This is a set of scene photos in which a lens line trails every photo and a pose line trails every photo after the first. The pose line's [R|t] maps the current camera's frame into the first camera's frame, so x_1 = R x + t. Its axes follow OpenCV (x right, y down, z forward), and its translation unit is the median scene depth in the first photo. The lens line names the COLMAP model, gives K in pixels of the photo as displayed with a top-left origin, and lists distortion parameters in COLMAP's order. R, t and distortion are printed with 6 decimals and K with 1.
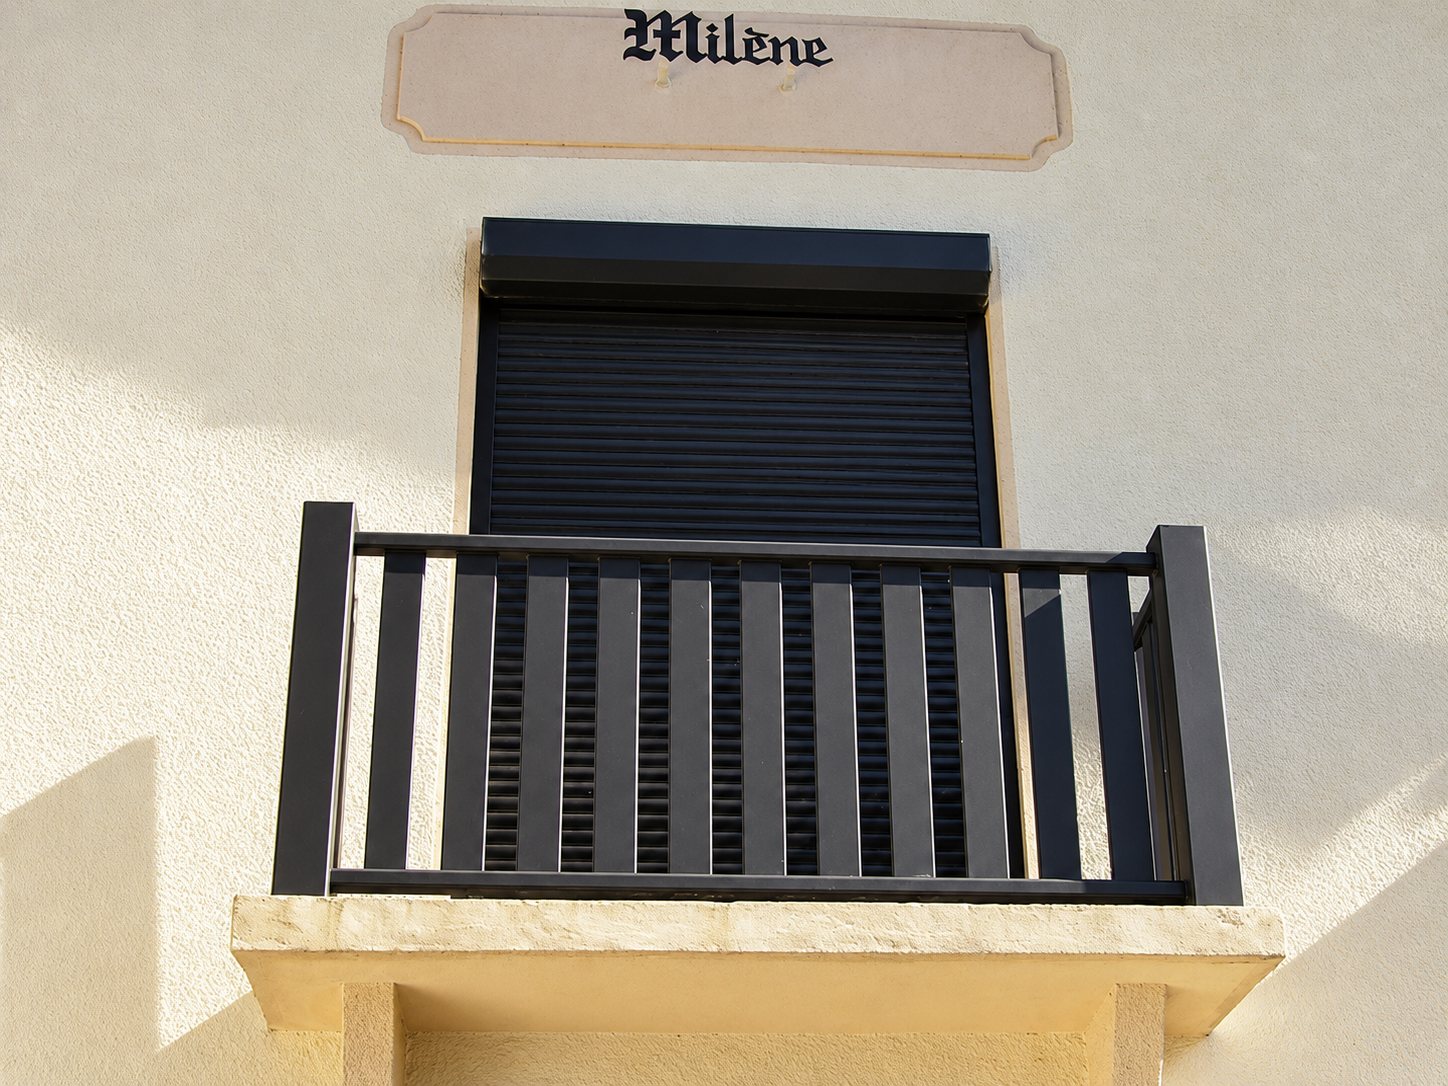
lens RADIAL K [[1530.5, 0, 724.0], [0, 1530.5, 543.0], [0, 0, 1]] dist [0.008423, -0.005894]
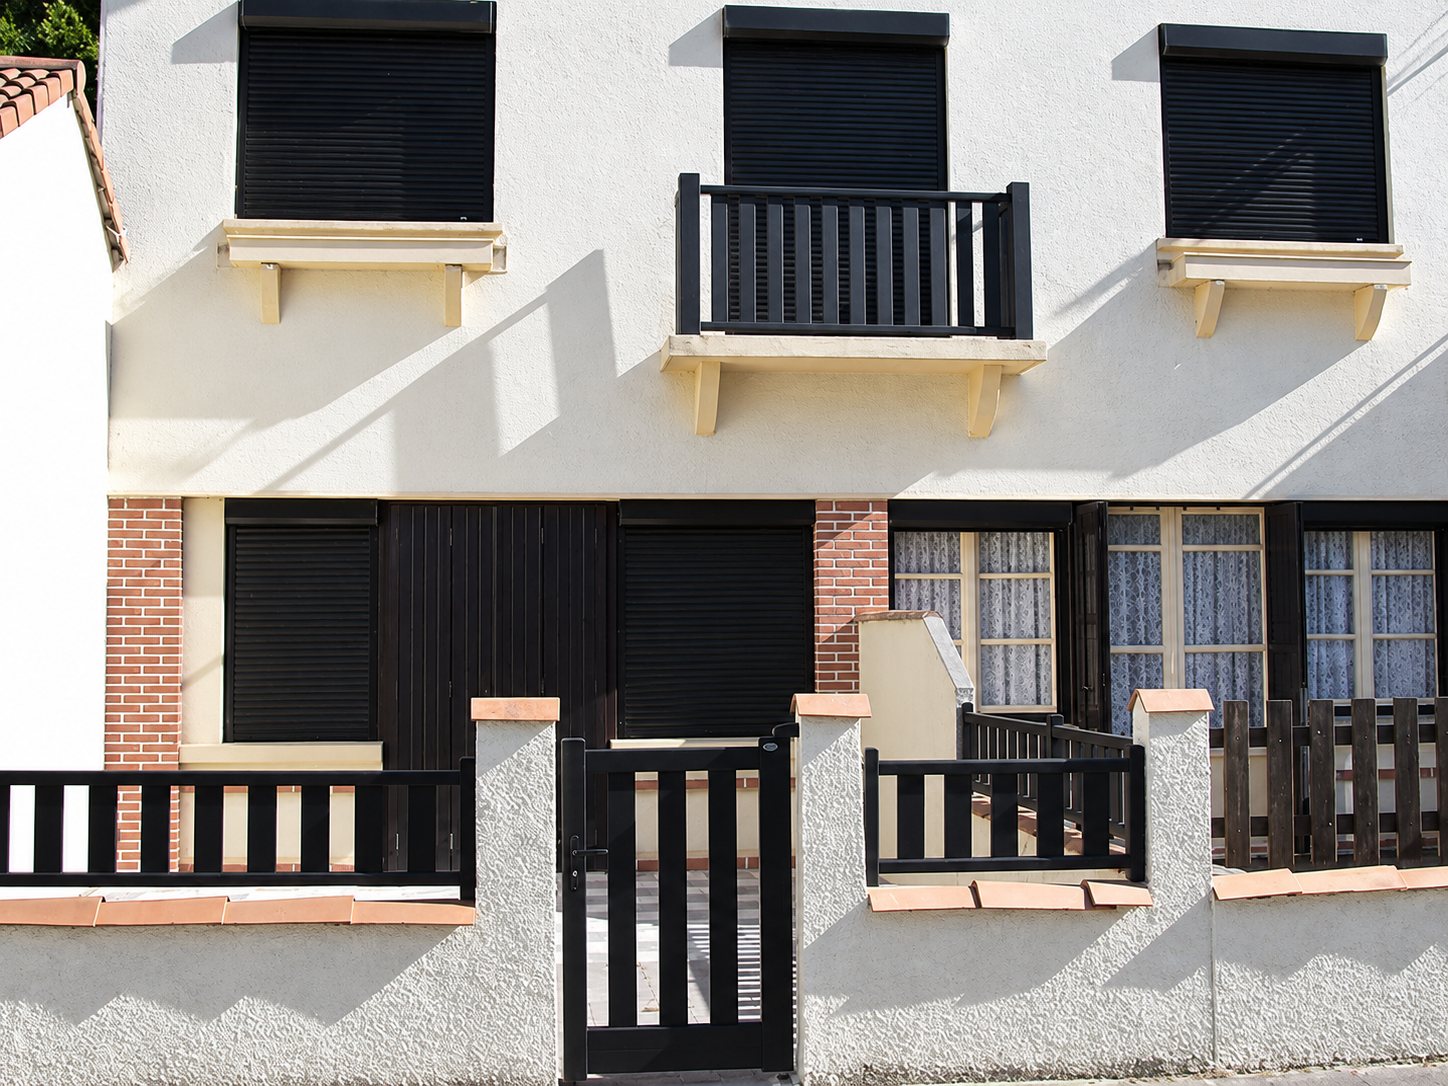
lens RADIAL K [[1530.5, 0, 724.0], [0, 1530.5, 543.0], [0, 0, 1]] dist [0.008423, -0.005894]
pose [[0.999440, -0.004080, 0.033206, -0.264009], [-0.004070, 0.970340, 0.241710, -0.042351], [-0.033207, -0.241710, 0.969780, -1.520974]]
